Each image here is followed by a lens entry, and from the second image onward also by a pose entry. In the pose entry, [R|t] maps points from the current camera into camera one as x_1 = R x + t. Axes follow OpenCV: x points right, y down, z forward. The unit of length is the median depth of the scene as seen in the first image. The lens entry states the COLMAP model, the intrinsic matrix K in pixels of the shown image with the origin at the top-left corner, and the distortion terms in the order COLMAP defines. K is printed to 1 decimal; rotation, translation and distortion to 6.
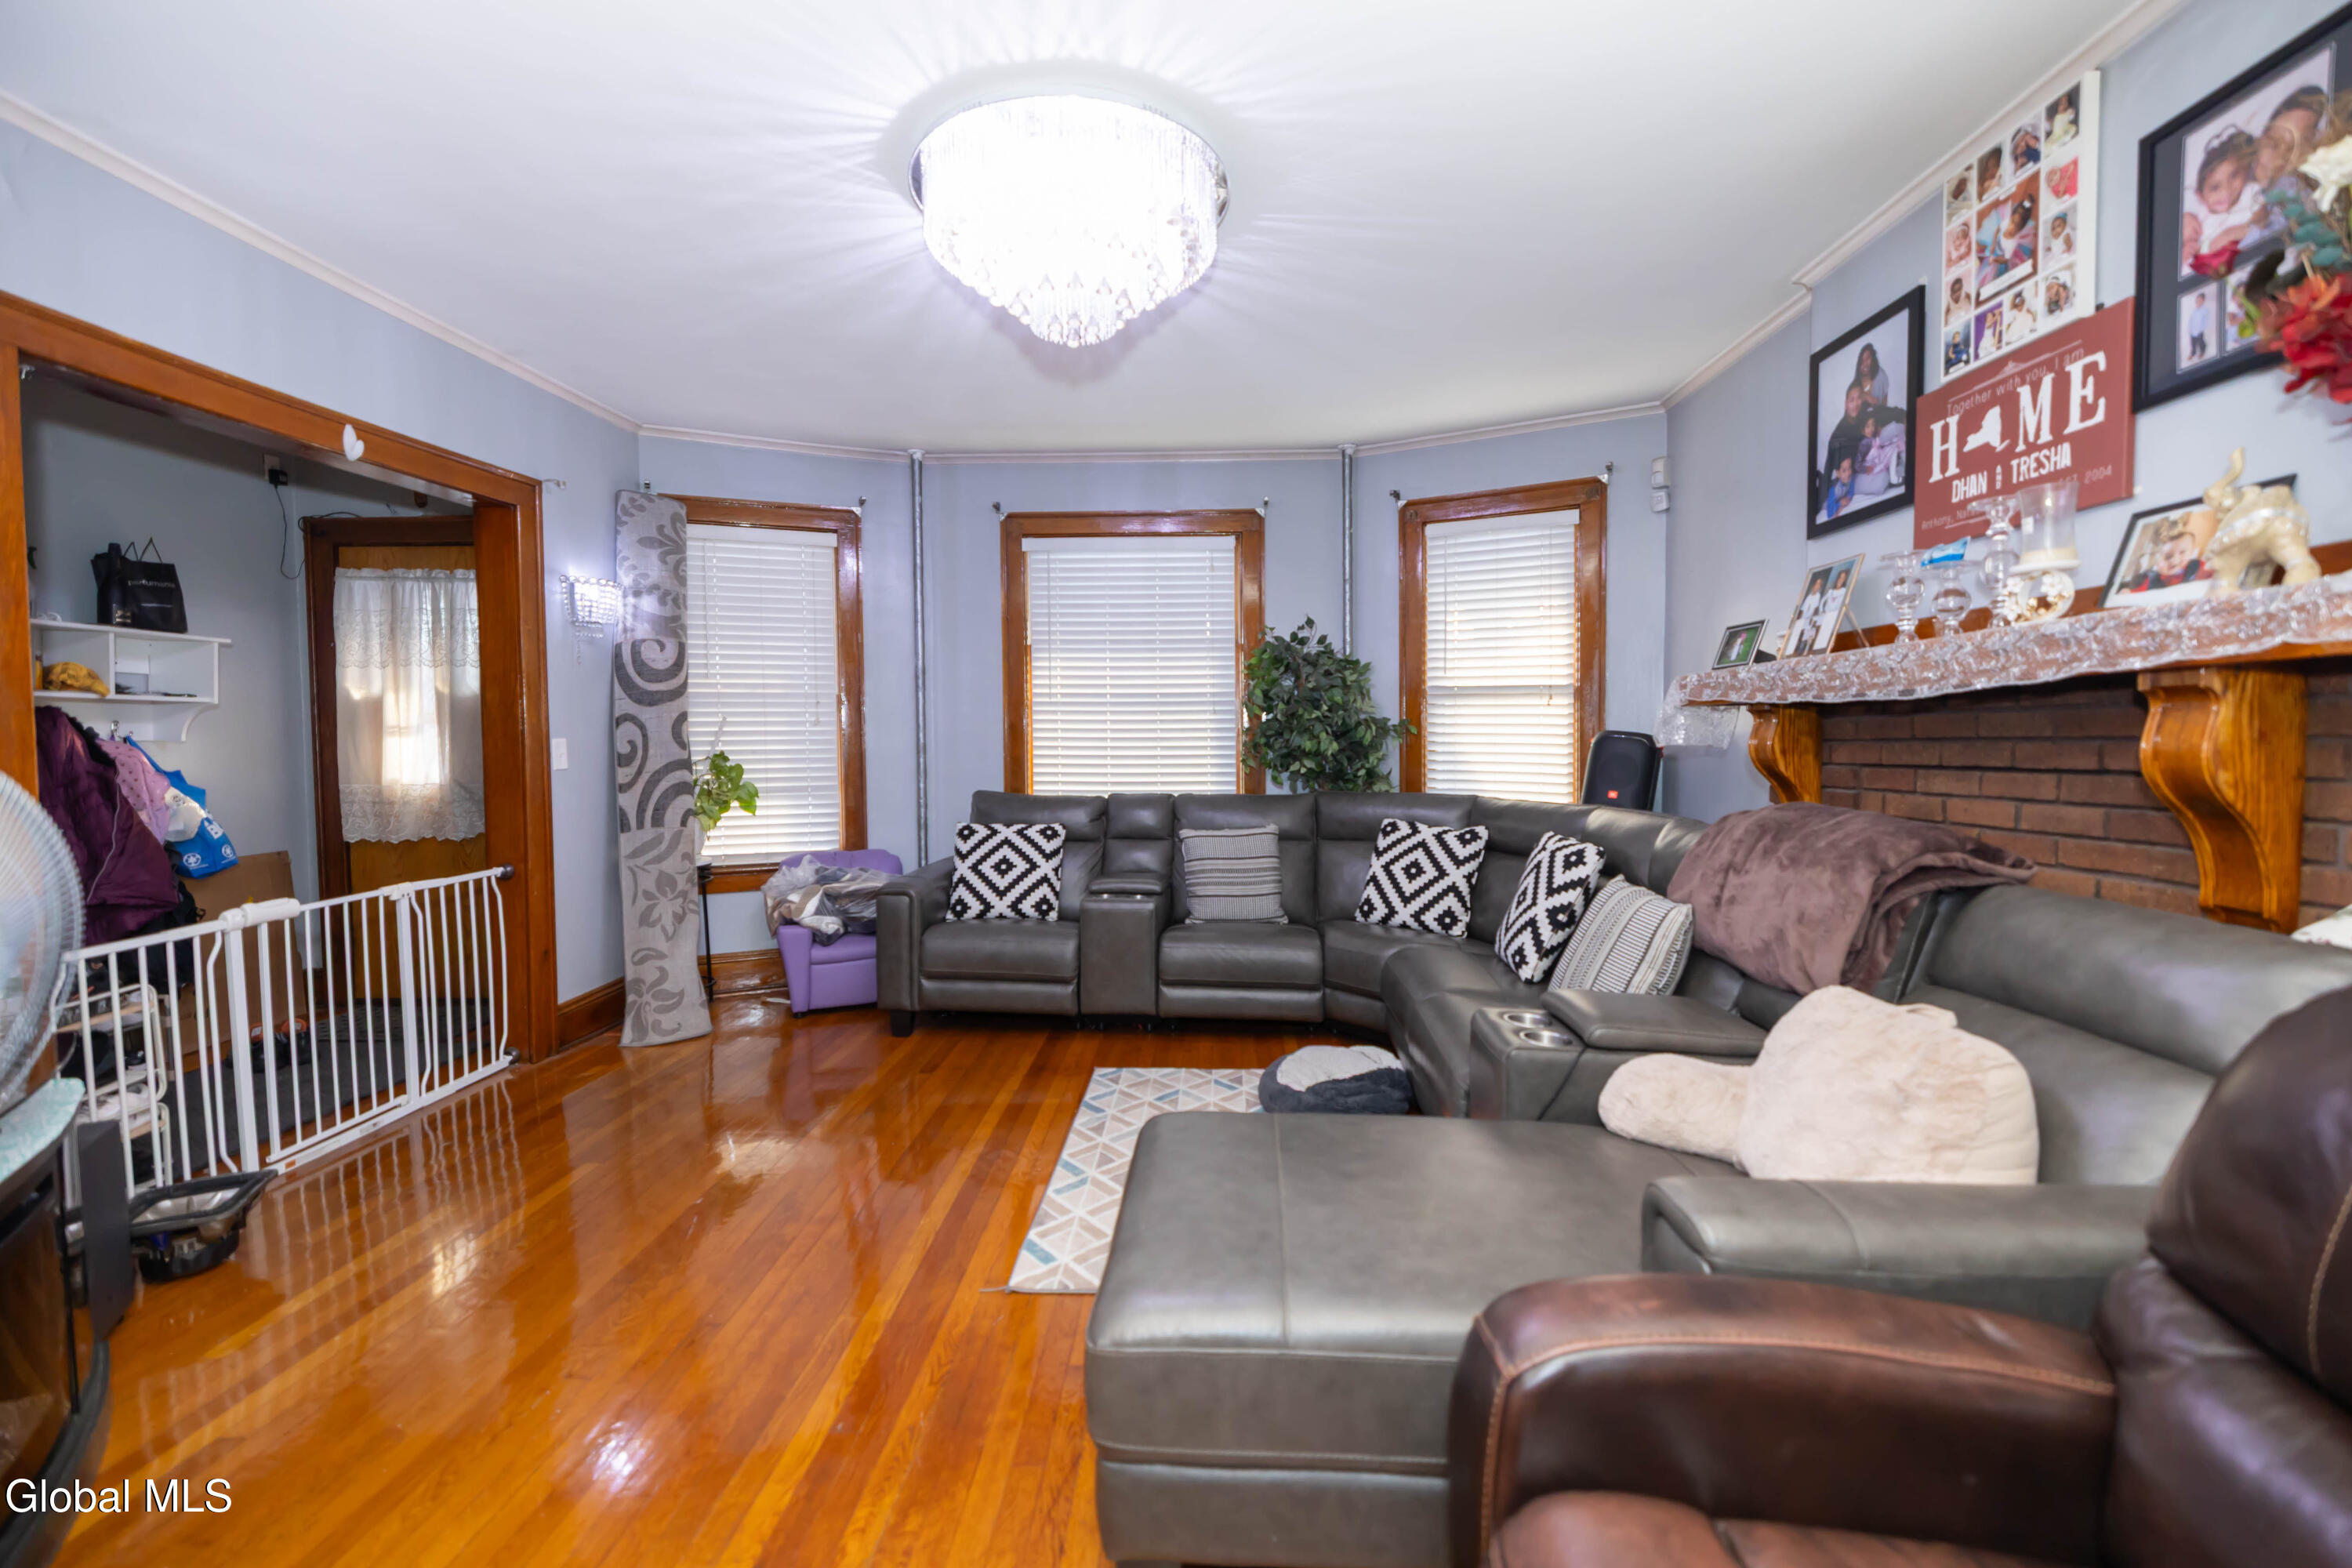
lens RADIAL K [[977.6, 0, 1171.1], [0, 977.6, 780.1], [0, 0, 1]] dist [0.001629, 0.000083]
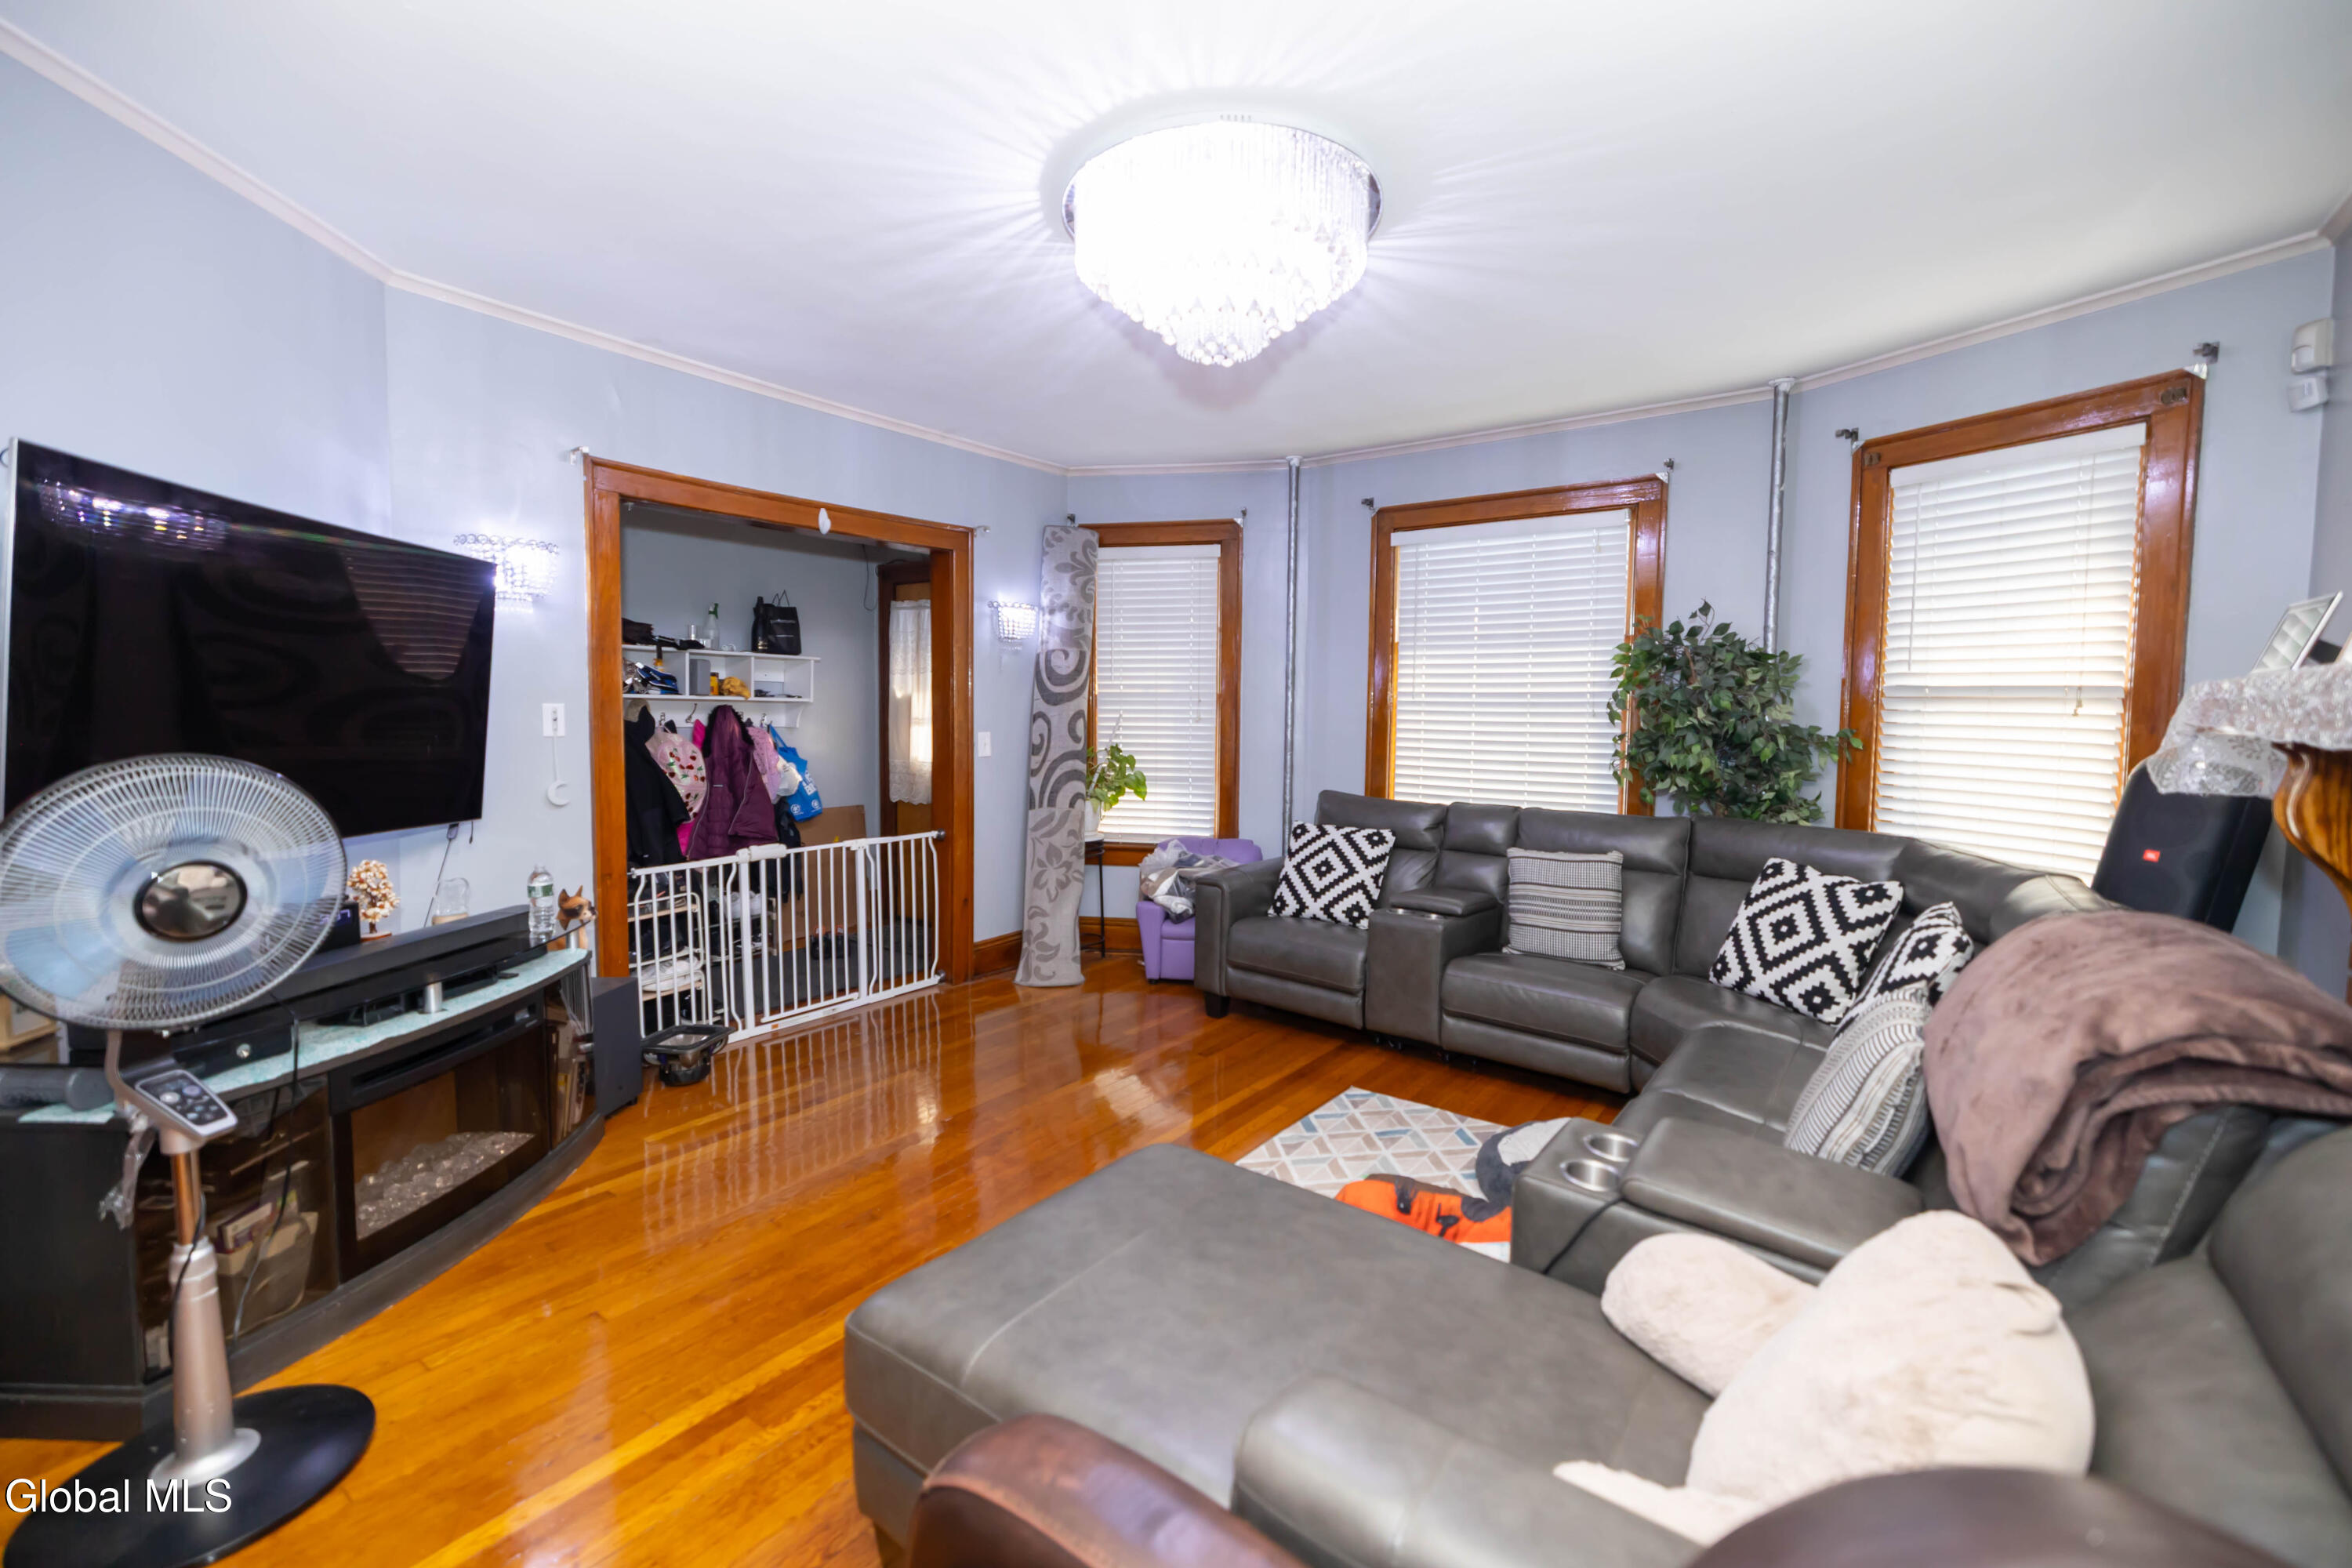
lens RADIAL K [[977.0, 0, 1173.4], [0, 977.0, 777.4], [0, 0, 1]] dist [0.002173, -0.000107]
pose [[0.833227, 0.050674, -0.550604, 0.252520], [-0.039798, 0.998705, 0.031688, -0.031404], [0.551497, -0.004490, 0.834165, 0.079937]]
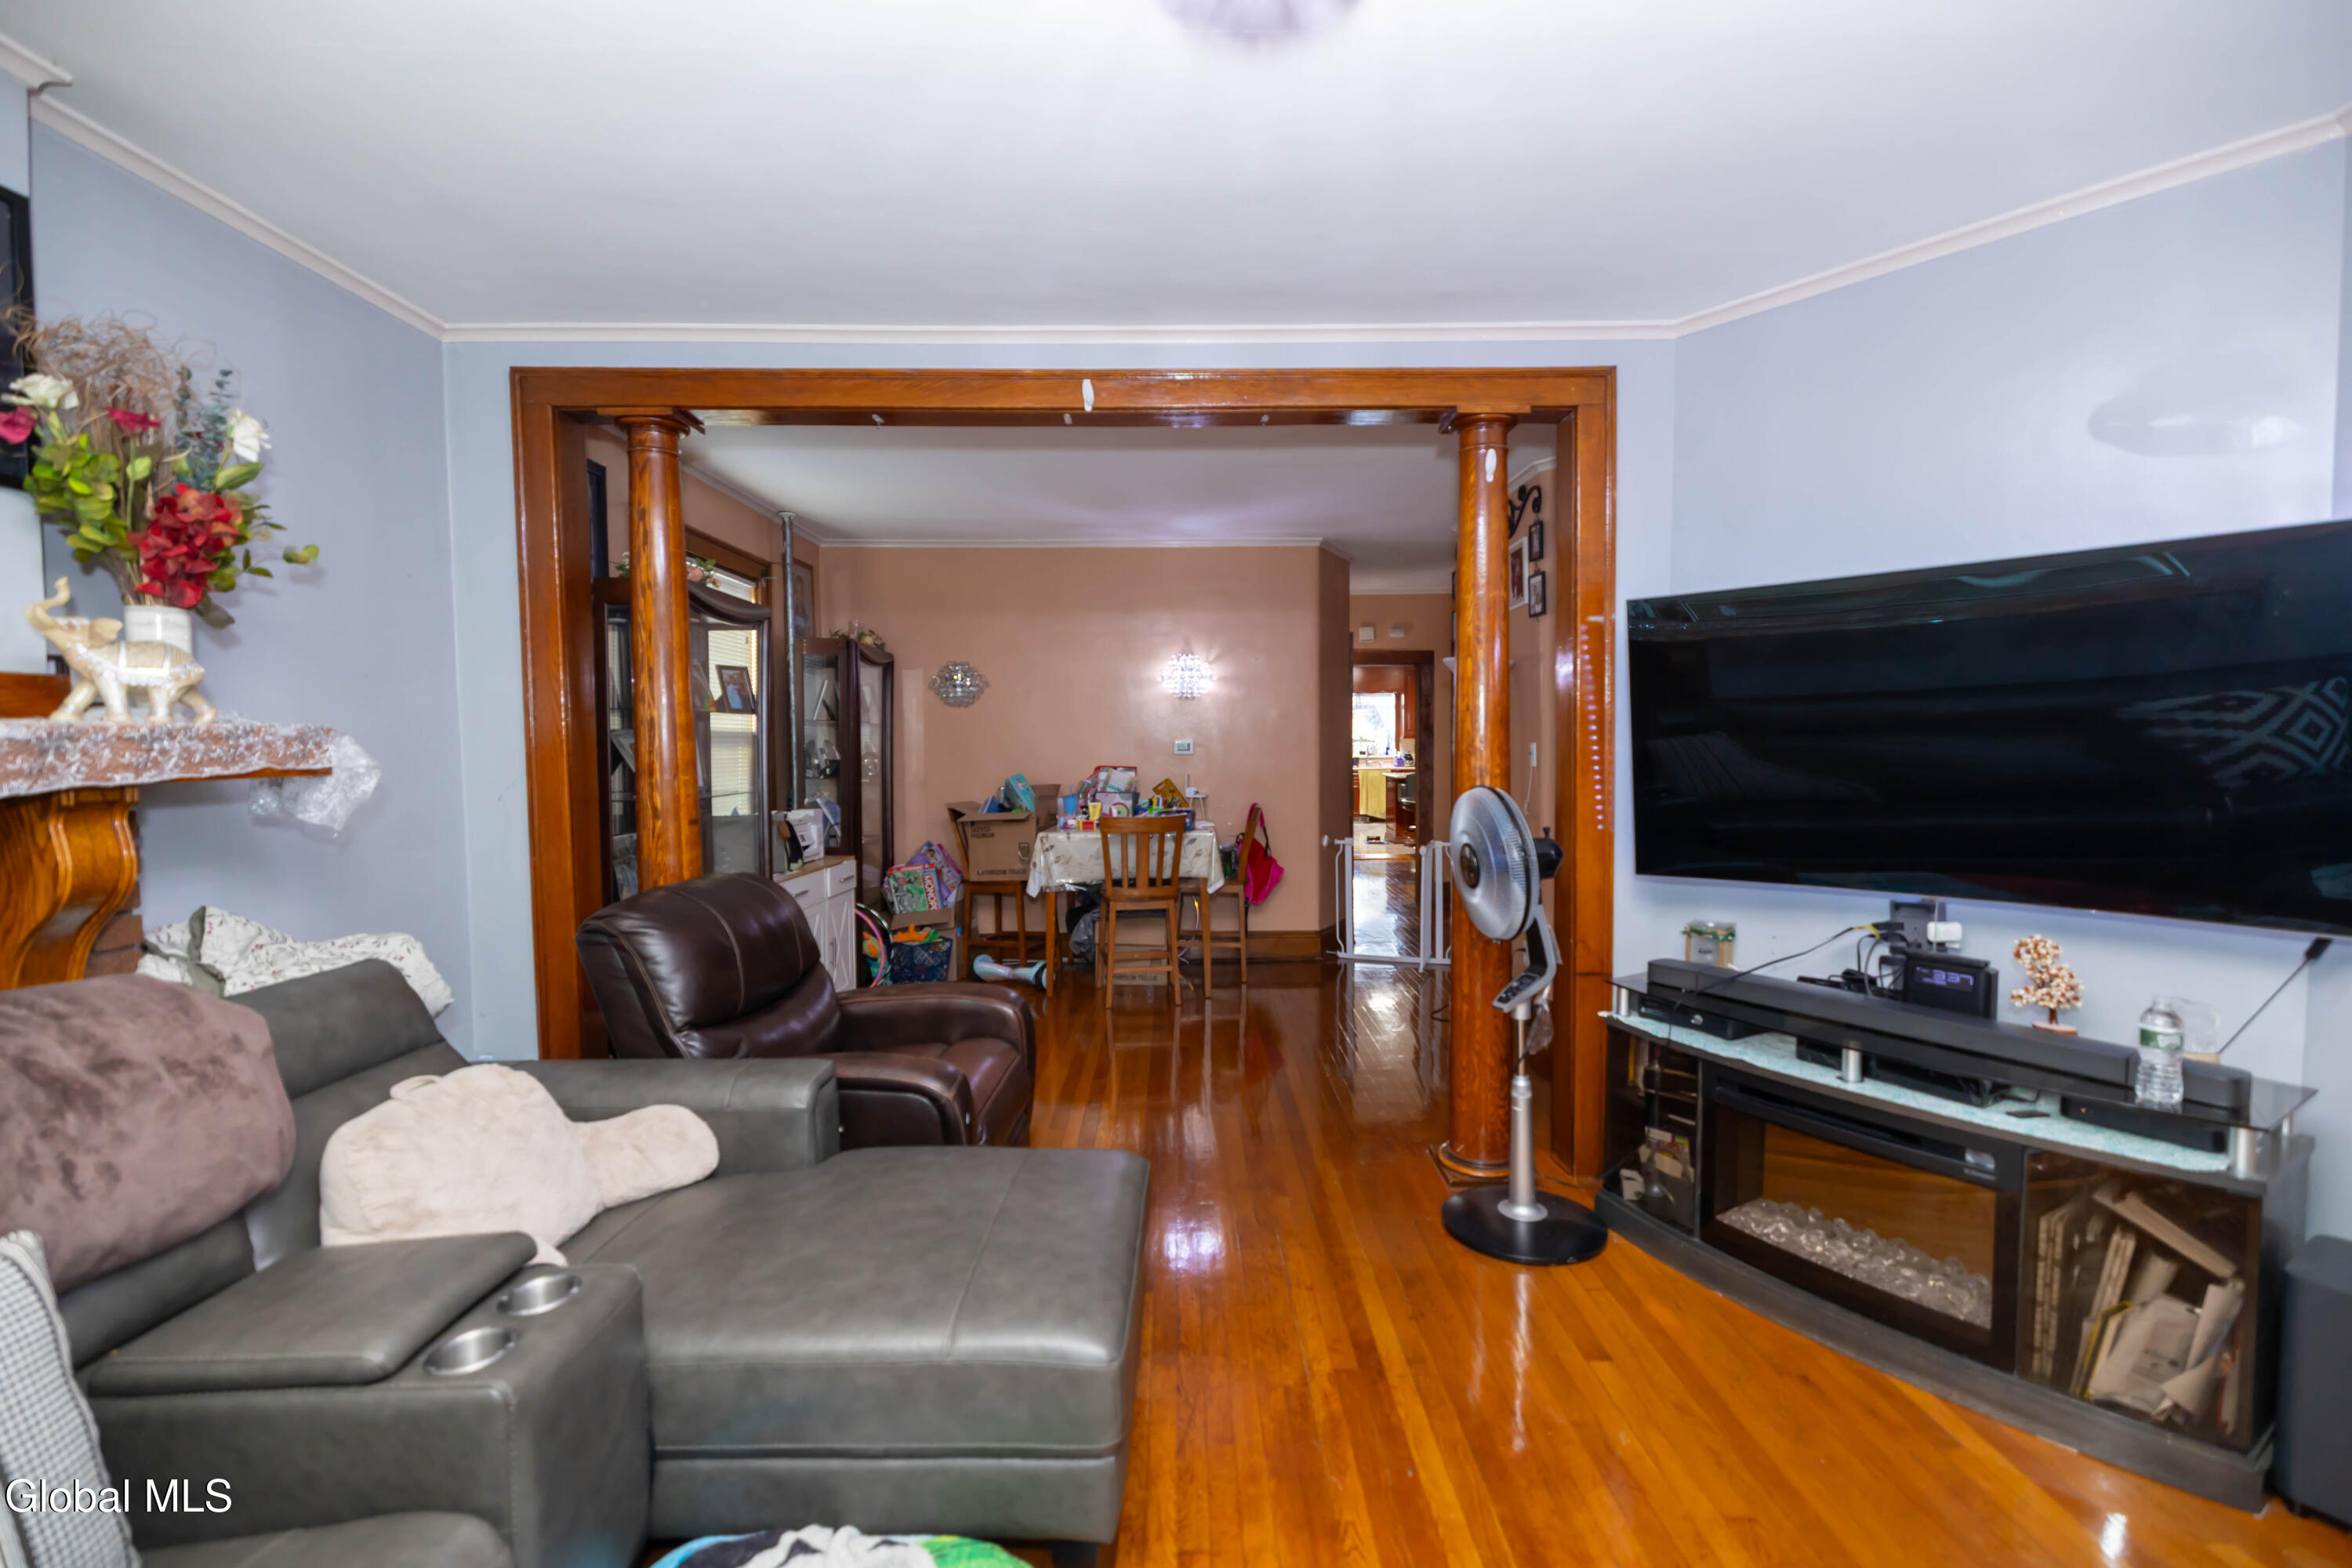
lens RADIAL K [[1005.1, 0, 1181.5], [0, 1005.1, 781.0], [0, 0, 1]] dist [0.000948, 0.000131]
pose [[-0.998732, 0.018856, -0.046682, -0.022676], [0.015119, 0.996748, 0.079149, -0.072467], [0.048023, 0.078343, -0.995769, 0.832322]]
